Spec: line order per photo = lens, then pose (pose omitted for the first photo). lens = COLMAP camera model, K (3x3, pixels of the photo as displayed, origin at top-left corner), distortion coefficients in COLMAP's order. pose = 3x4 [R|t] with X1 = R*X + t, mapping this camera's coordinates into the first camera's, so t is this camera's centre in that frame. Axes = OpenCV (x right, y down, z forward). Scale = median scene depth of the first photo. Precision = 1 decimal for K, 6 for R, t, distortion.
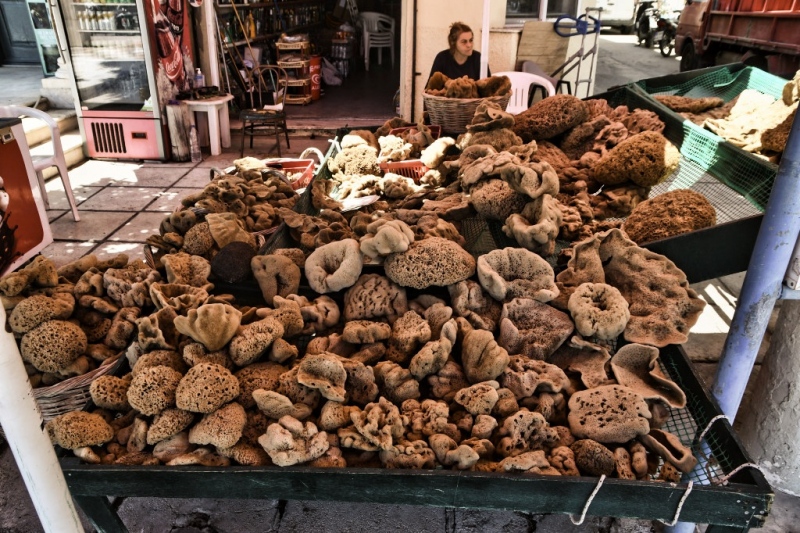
lens RADIAL K [[582.8, 0, 400.0], [0, 582.8, 266.5], [0, 0, 1]] dist [-0.083704, 0.001468]
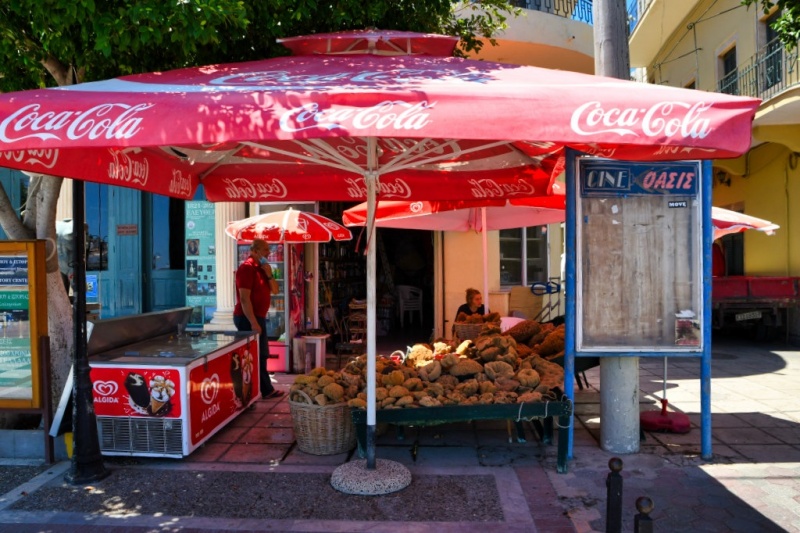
lens RADIAL K [[621.5, 0, 397.2], [0, 621.5, 265.3], [0, 0, 1]] dist [-0.061725, 0.005465]
pose [[0.999609, -0.018921, -0.020572, -0.074783], [0.008019, 0.899231, -0.437402, 0.302999], [0.026775, 0.437066, 0.899031, -0.662621]]
